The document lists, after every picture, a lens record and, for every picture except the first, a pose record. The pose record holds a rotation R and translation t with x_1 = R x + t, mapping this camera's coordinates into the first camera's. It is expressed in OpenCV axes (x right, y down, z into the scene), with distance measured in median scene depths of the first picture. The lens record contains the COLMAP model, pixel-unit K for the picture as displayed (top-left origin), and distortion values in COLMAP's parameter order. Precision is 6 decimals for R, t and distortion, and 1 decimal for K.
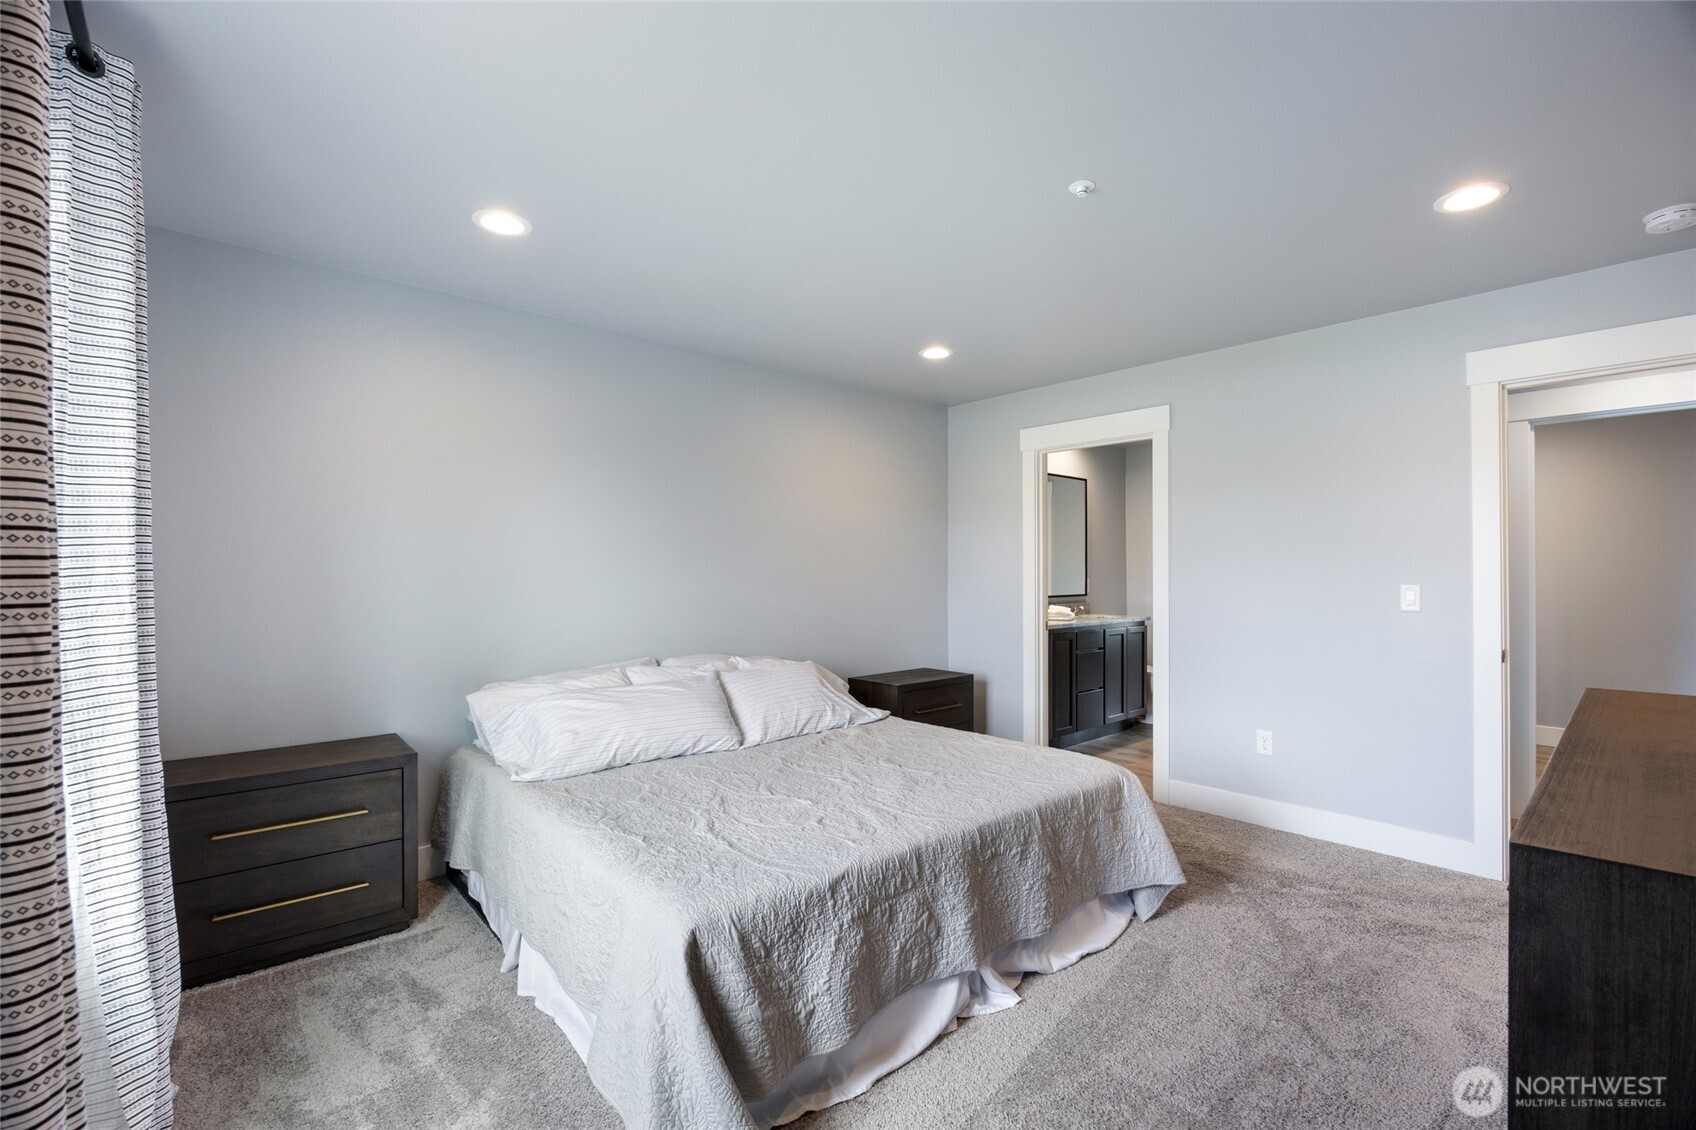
lens RADIAL K [[737.1, 0, 848.0], [0, 737.1, 565.0], [0, 0, 1]] dist [-0.010832, 0.000377]
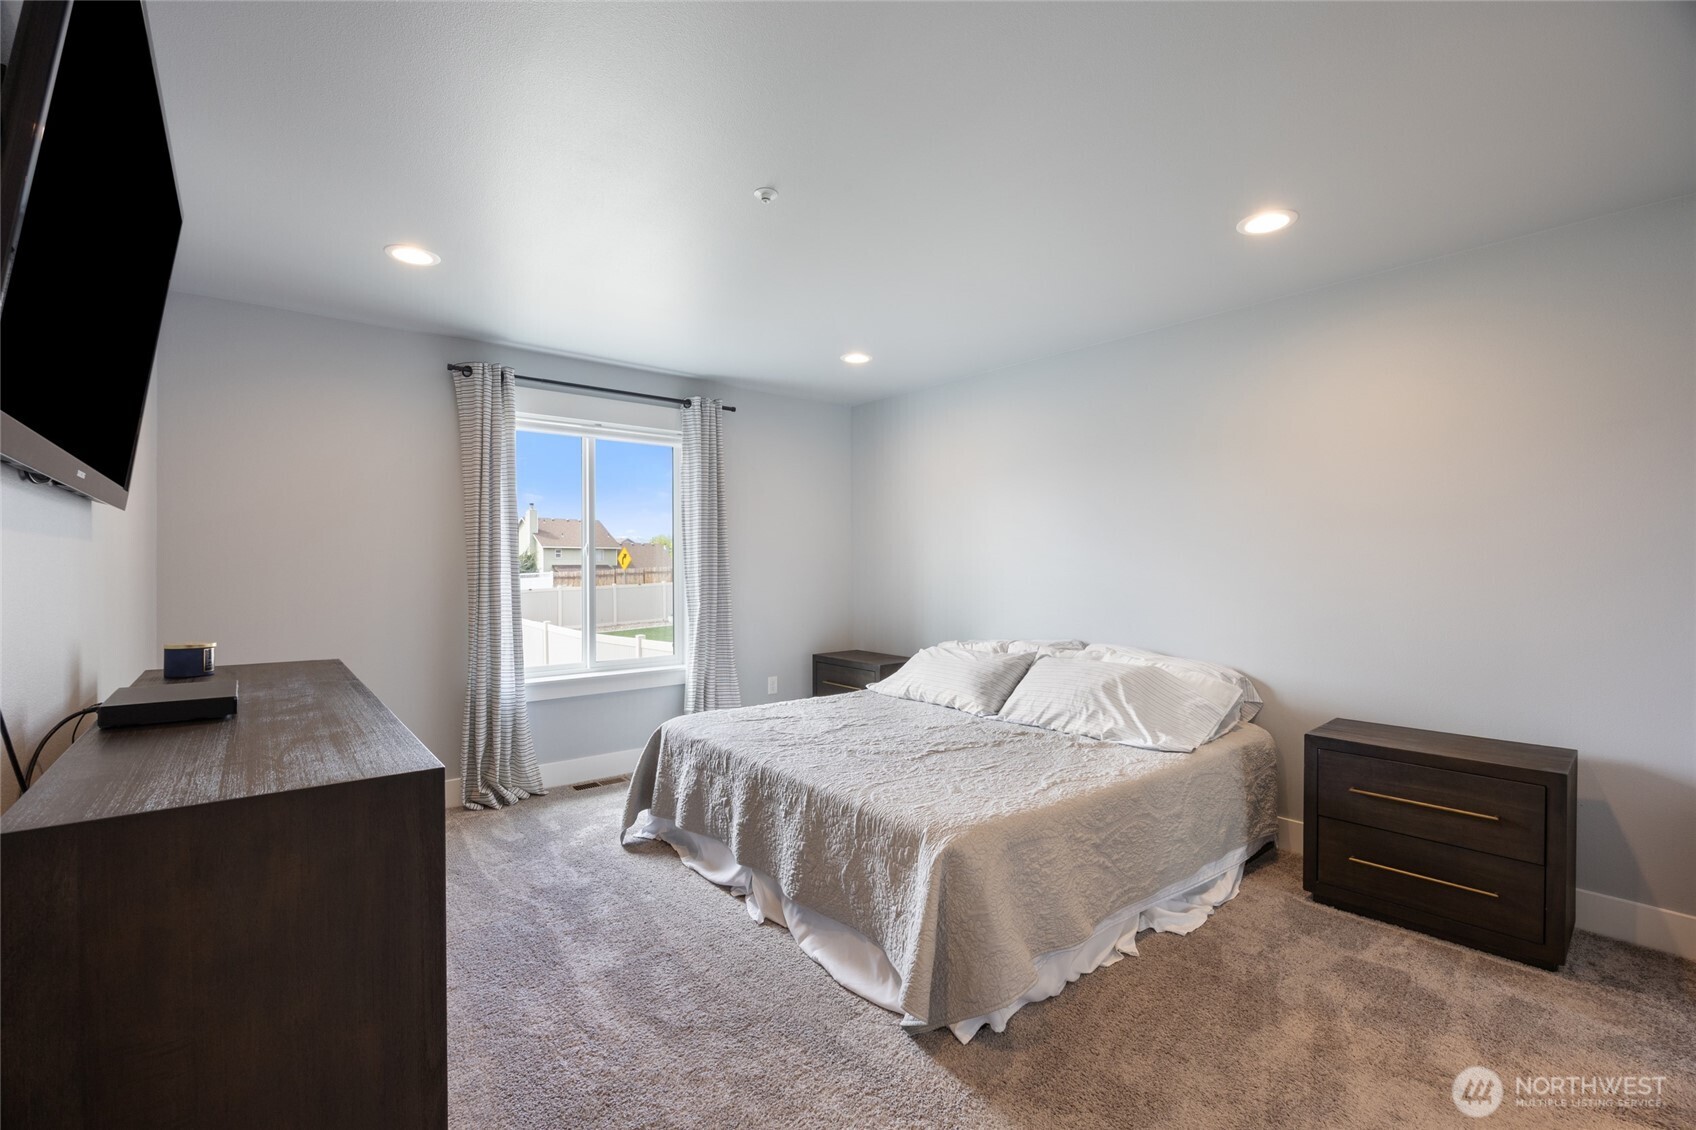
lens RADIAL K [[737.1, 0, 848.0], [0, 737.1, 565.0], [0, 0, 1]] dist [-0.010832, 0.000377]
pose [[-0.051905, 0.000654, -0.998652, 1.312832], [0.009604, 0.999954, 0.000156, 0.019408], [0.998606, -0.009583, -0.051909, 1.133231]]
